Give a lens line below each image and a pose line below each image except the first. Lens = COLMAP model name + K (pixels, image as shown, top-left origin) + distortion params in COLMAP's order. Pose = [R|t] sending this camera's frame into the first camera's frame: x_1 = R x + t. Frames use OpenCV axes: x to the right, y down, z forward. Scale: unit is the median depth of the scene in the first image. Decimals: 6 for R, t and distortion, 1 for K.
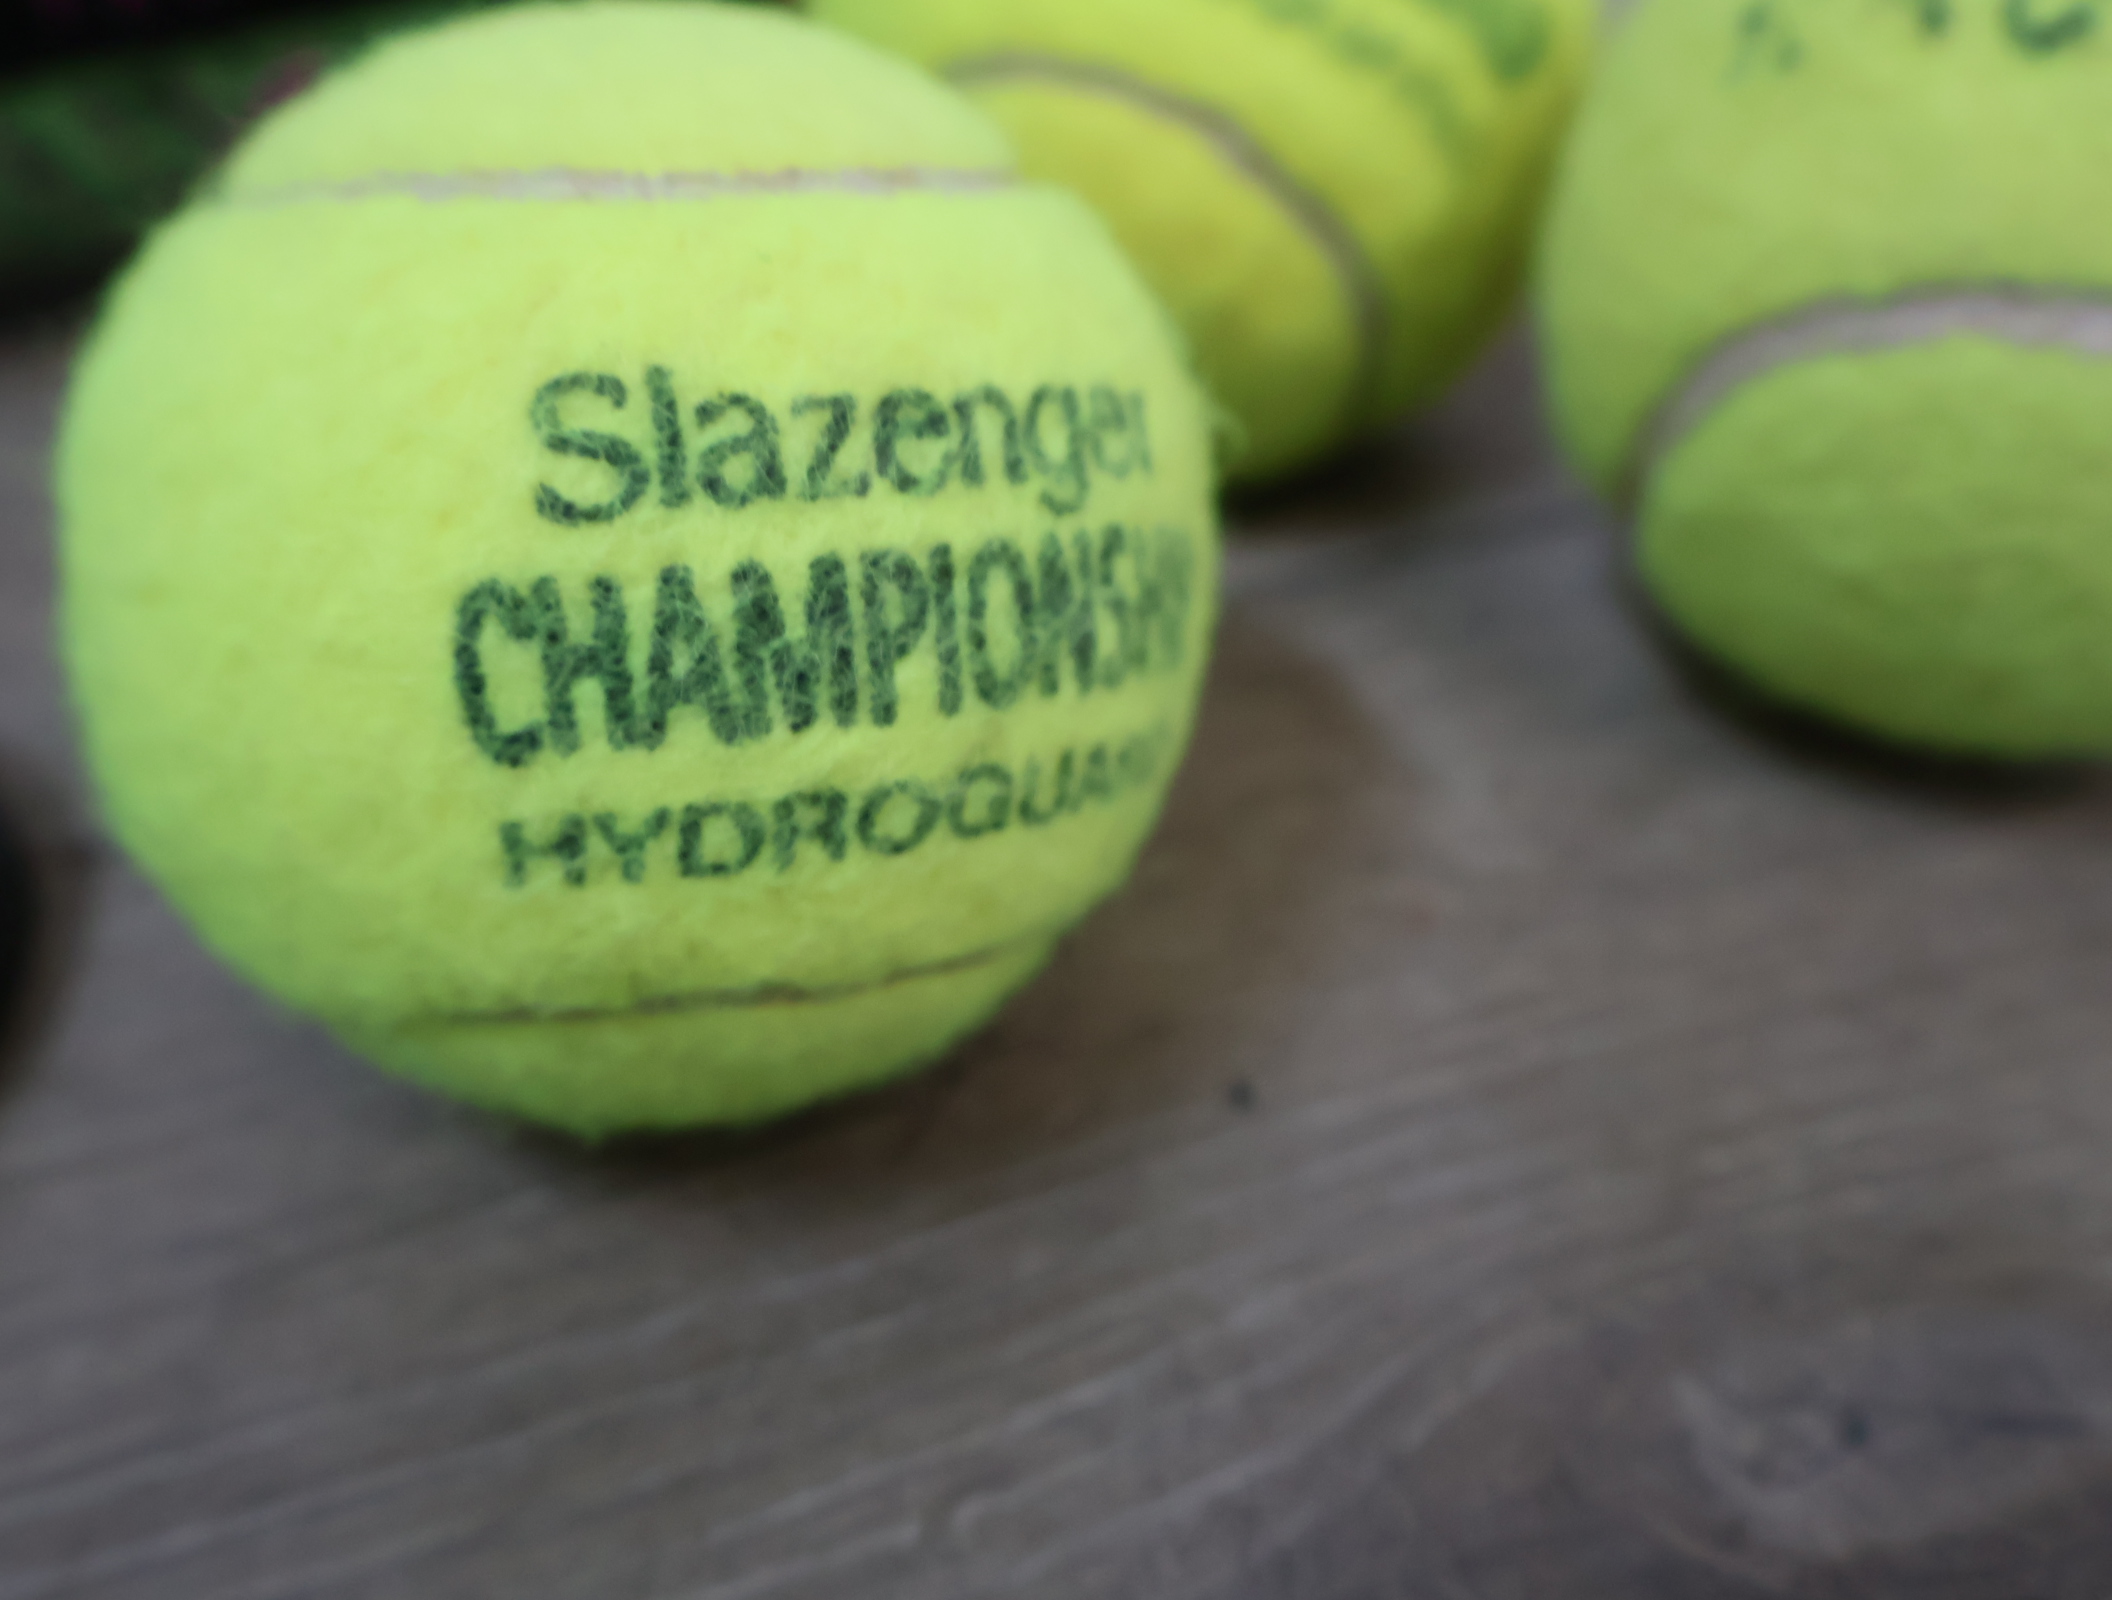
lens RADIAL K [[2230.7, 0, 1058.6], [0, 2230.7, 810.6], [0, 0, 1]] dist [0.022809, 0.000000]
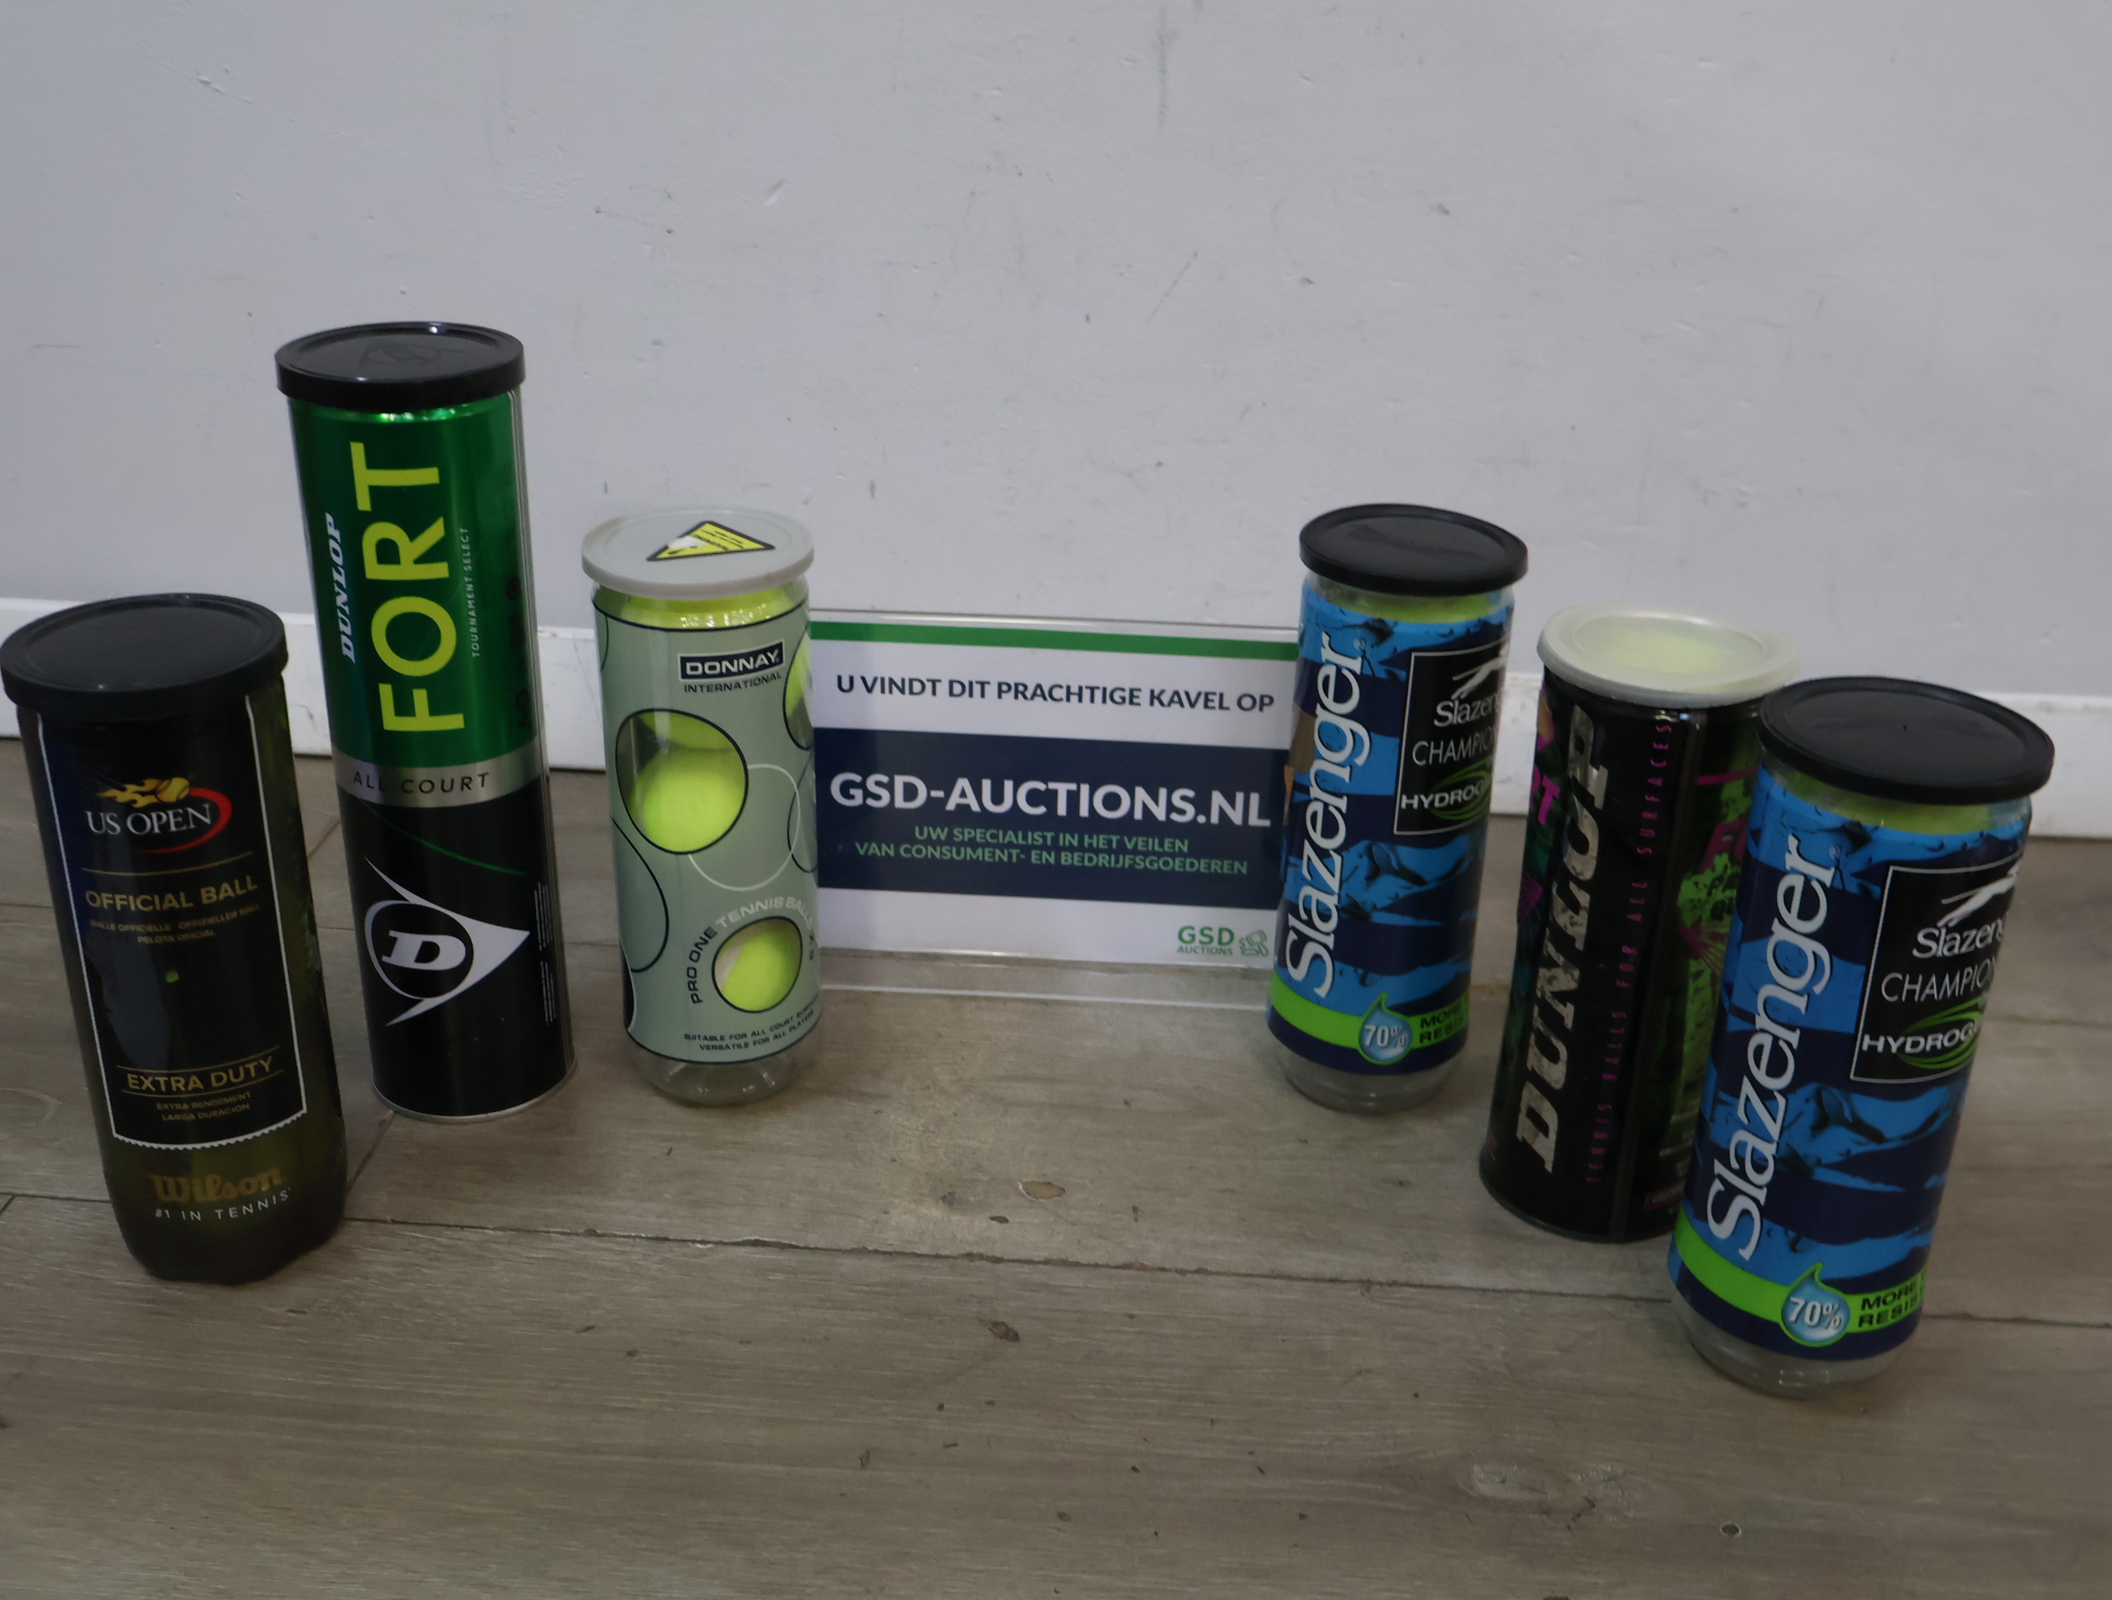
lens RADIAL K [[2230.7, 0, 1060.1], [0, 2230.7, 806.4], [0, 0, 1]] dist [0.022809, 0.000000]
pose [[0.927313, 0.226778, -0.297763, 0.644124], [-0.289532, 0.938785, -0.186694, 0.074657], [0.237197, 0.259336, 0.936207, -4.973369]]
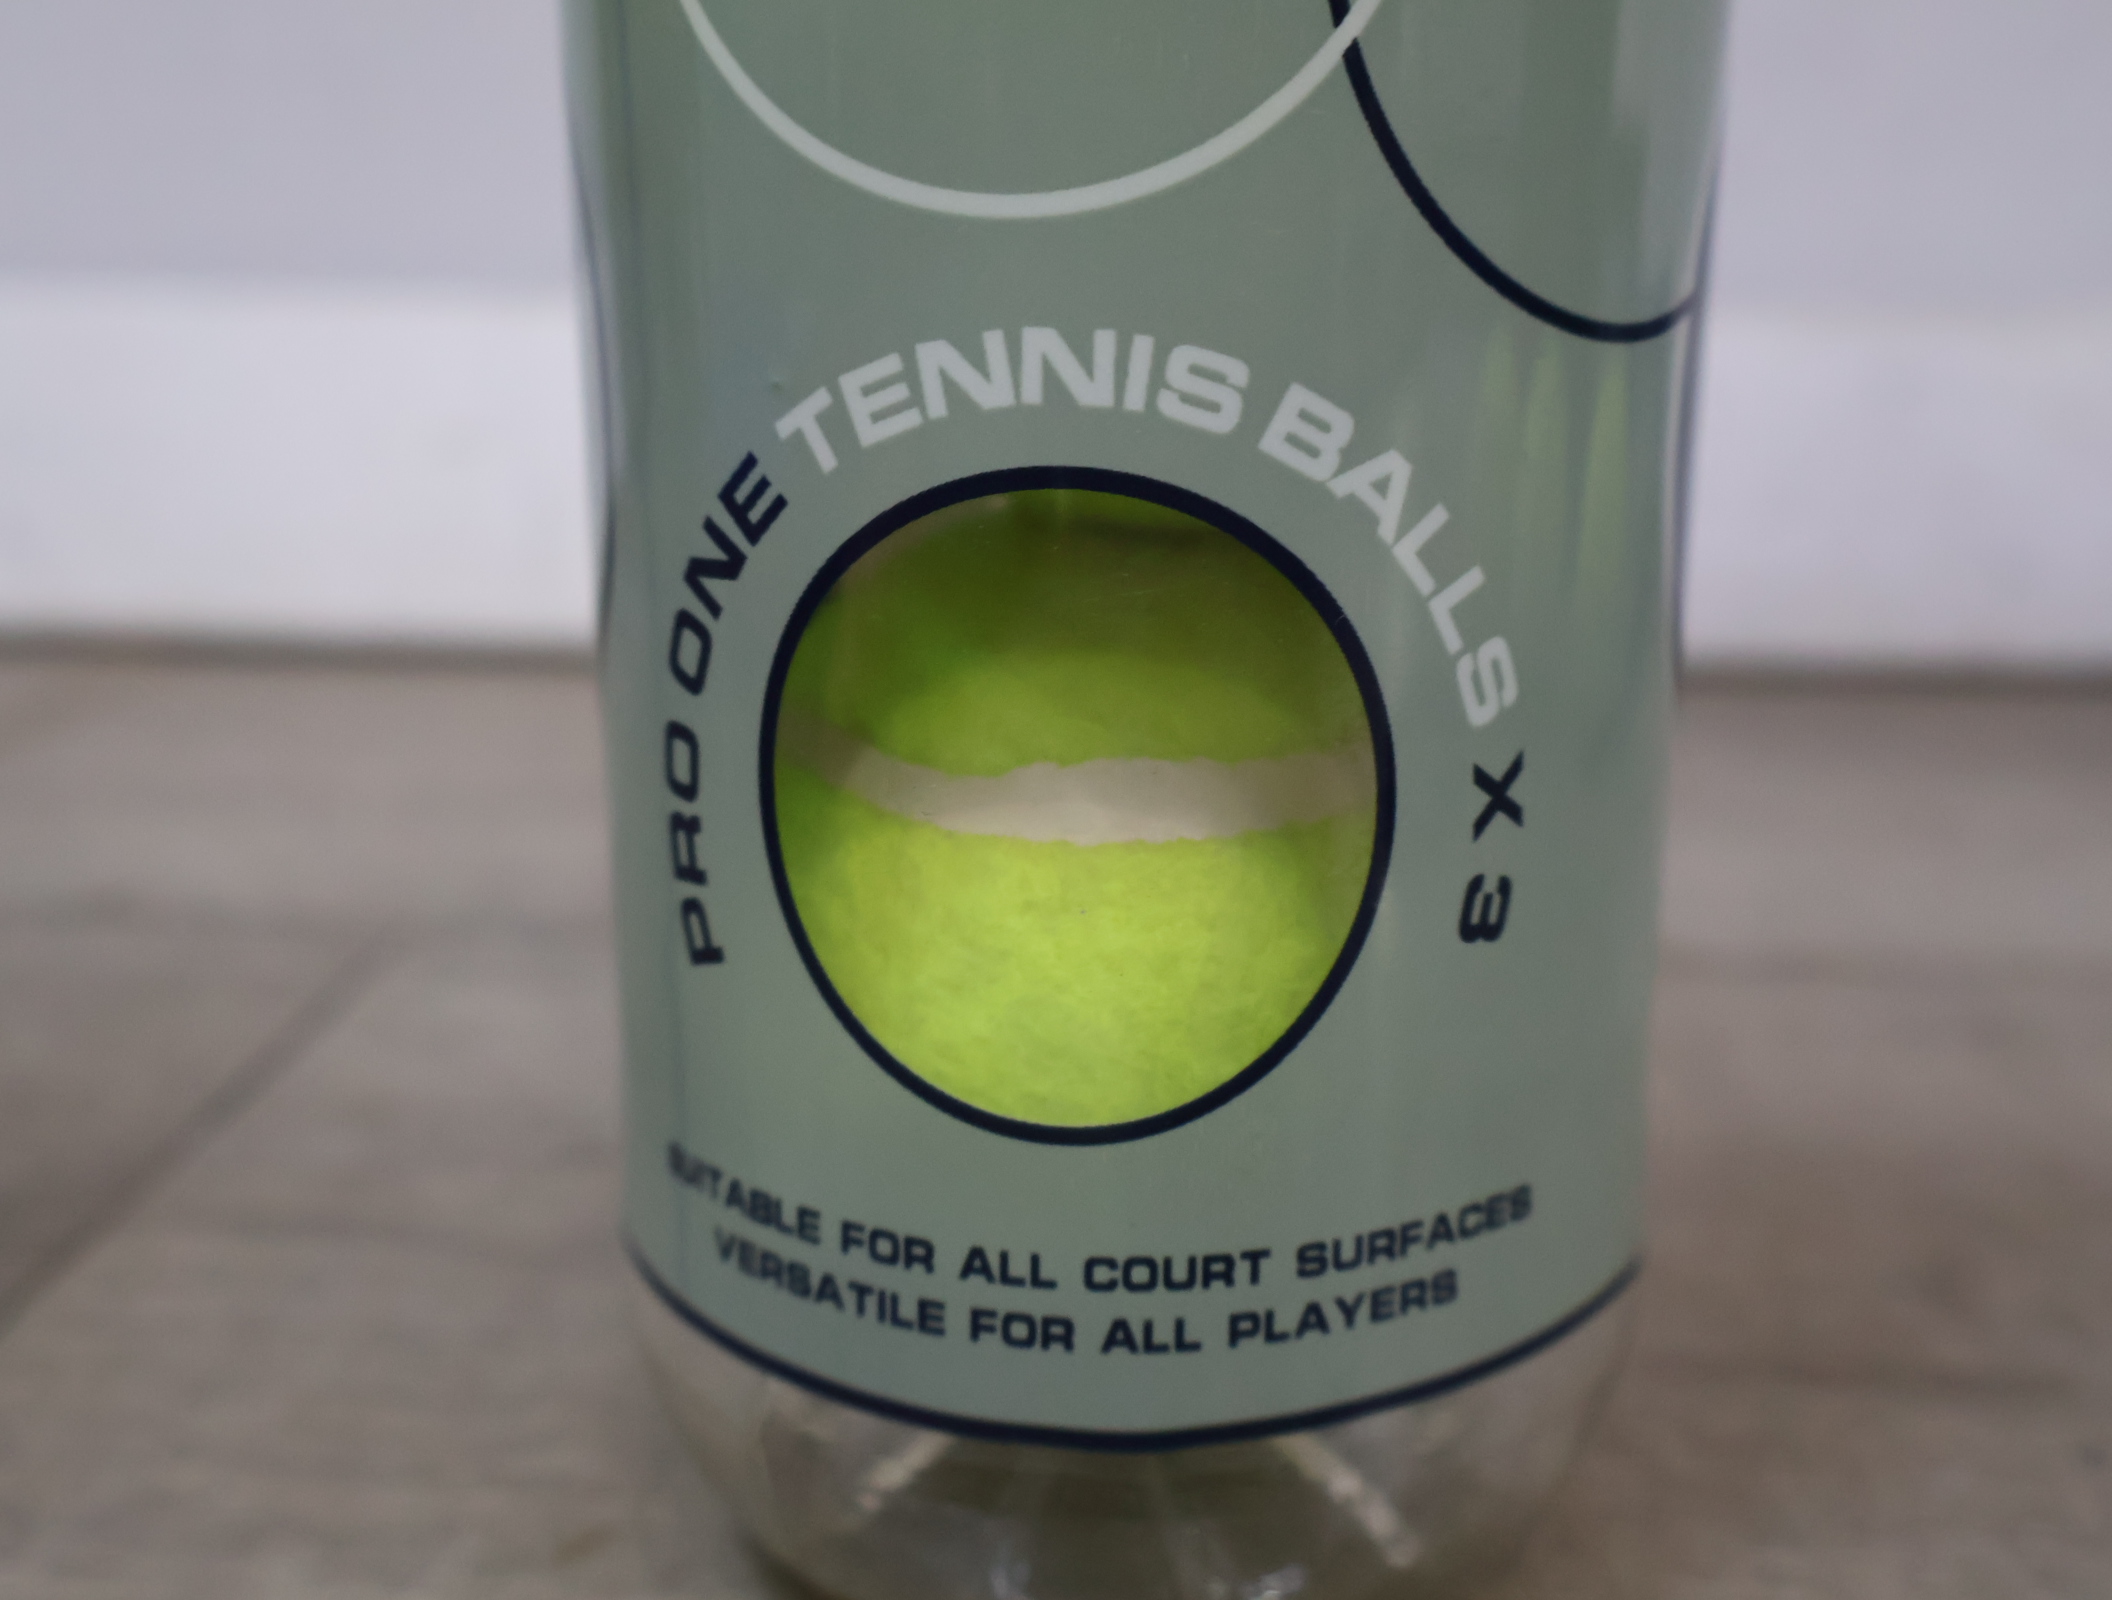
lens RADIAL K [[2230.7, 0, 1058.5], [0, 2230.7, 797.3], [0, 0, 1]] dist [0.022809, 0.000000]
pose [[0.456889, 0.298552, -0.837926, -1.260121], [-0.591171, 0.805776, -0.035245, -0.454045], [0.664658, 0.511460, 0.544645, 0.781137]]
